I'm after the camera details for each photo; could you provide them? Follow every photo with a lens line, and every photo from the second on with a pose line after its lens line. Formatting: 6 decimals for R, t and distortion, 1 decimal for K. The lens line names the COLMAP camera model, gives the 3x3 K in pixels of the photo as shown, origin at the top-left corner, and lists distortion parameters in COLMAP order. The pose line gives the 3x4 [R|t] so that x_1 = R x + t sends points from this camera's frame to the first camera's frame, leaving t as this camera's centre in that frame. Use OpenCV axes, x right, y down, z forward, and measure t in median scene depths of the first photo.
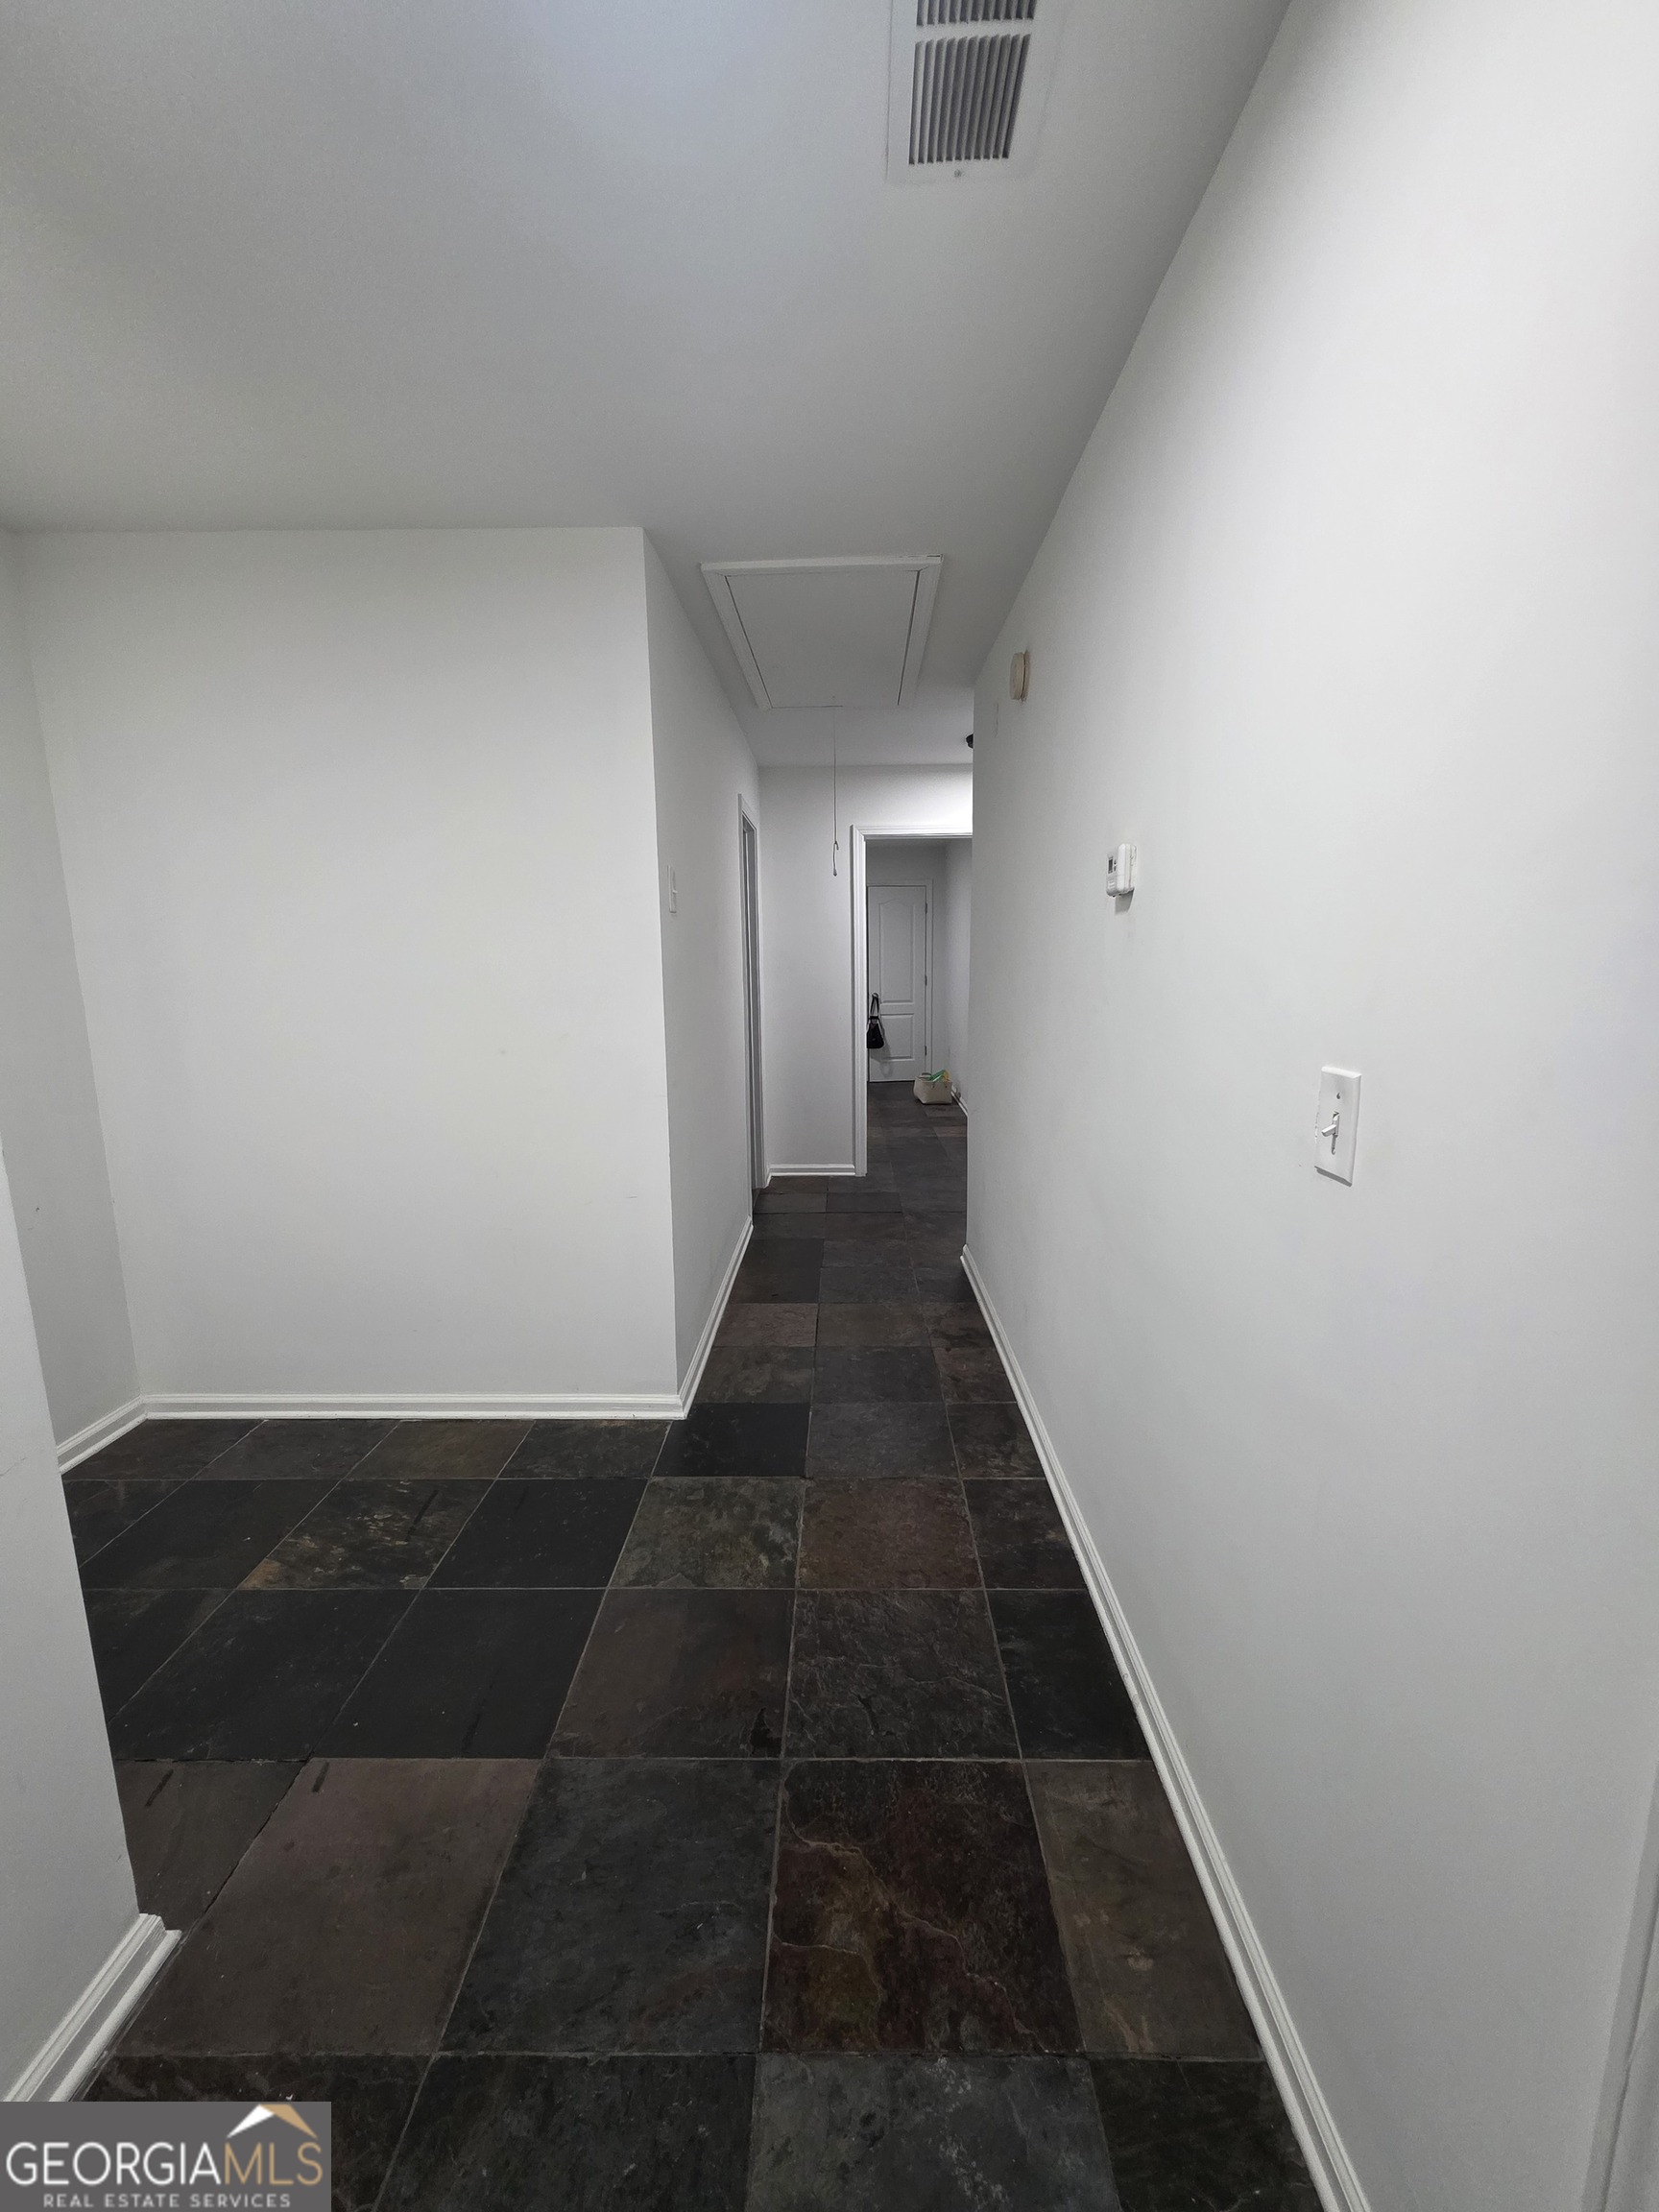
lens RADIAL K [[878.0, 0, 834.3], [0, 878.0, 1106.4], [0, 0, 1]] dist [0.001608, -0.000249]
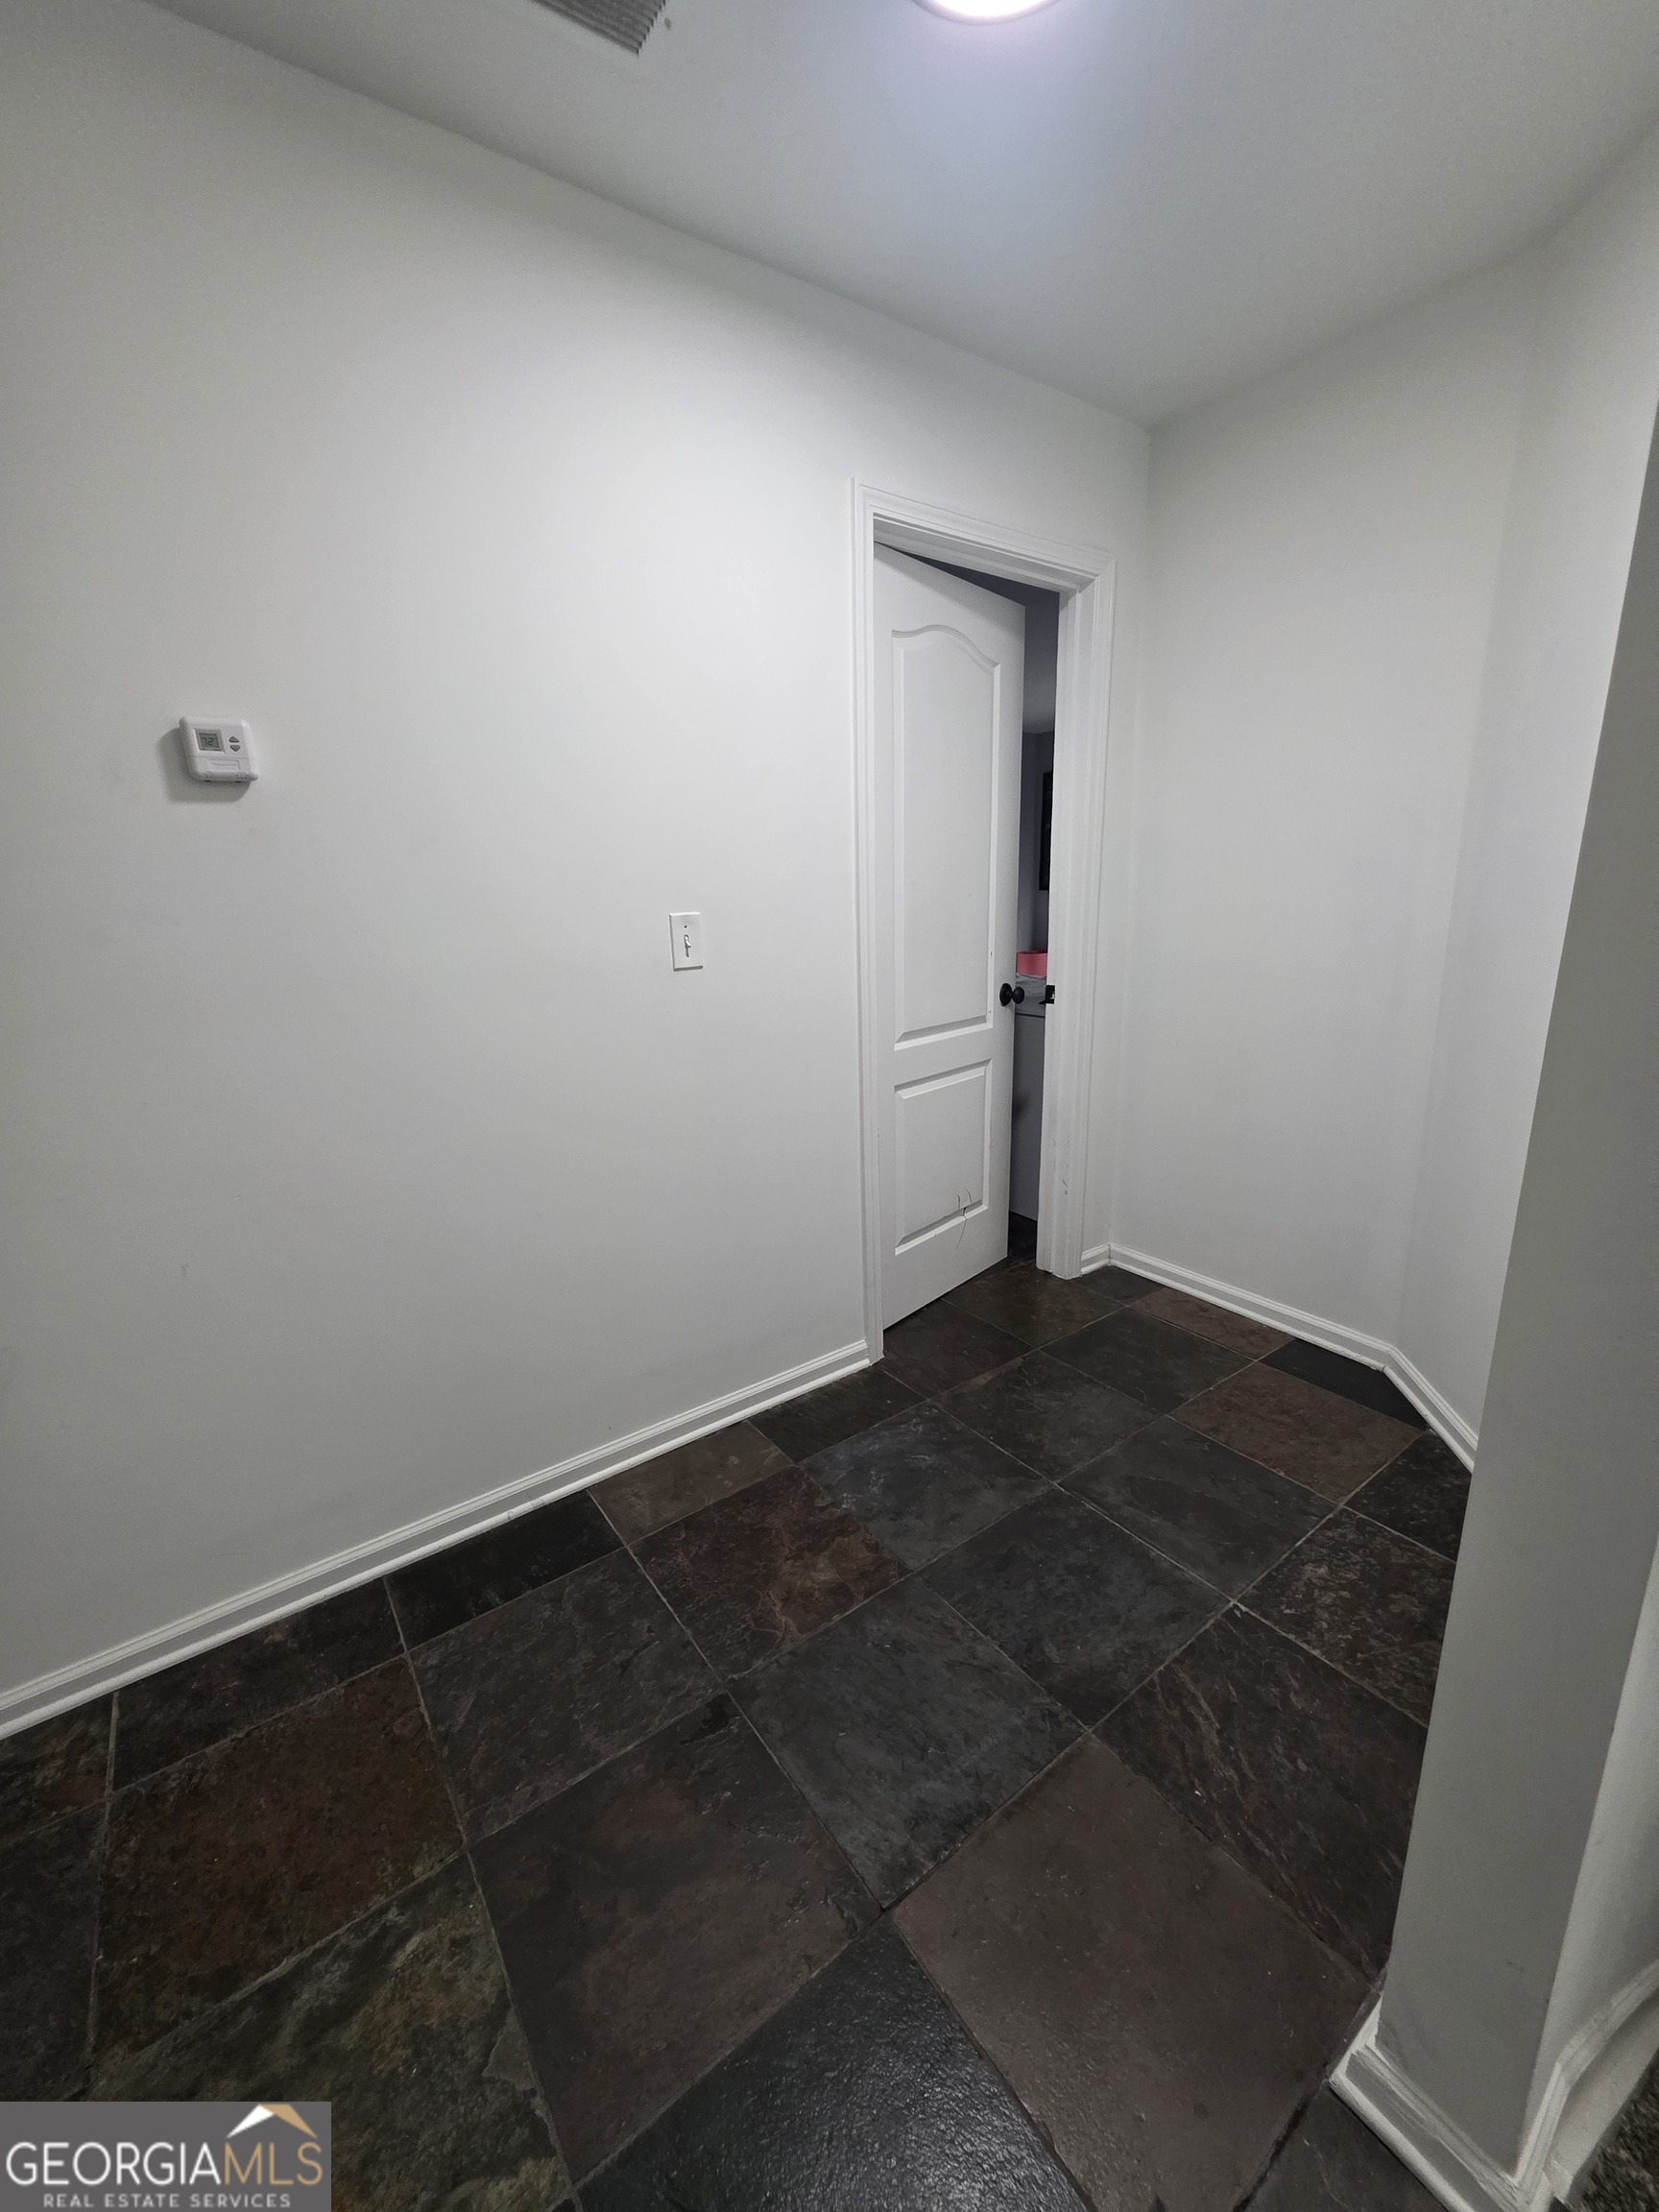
lens RADIAL K [[878.0, 0, 836.9], [0, 878.0, 1108.0], [0, 0, 1]] dist [0.001608, -0.000249]
pose [[-0.602393, -0.167600, 0.780406, -0.890559], [0.174381, 0.926457, 0.333570, -0.167338], [-0.778919, 0.337029, -0.528865, 1.377758]]
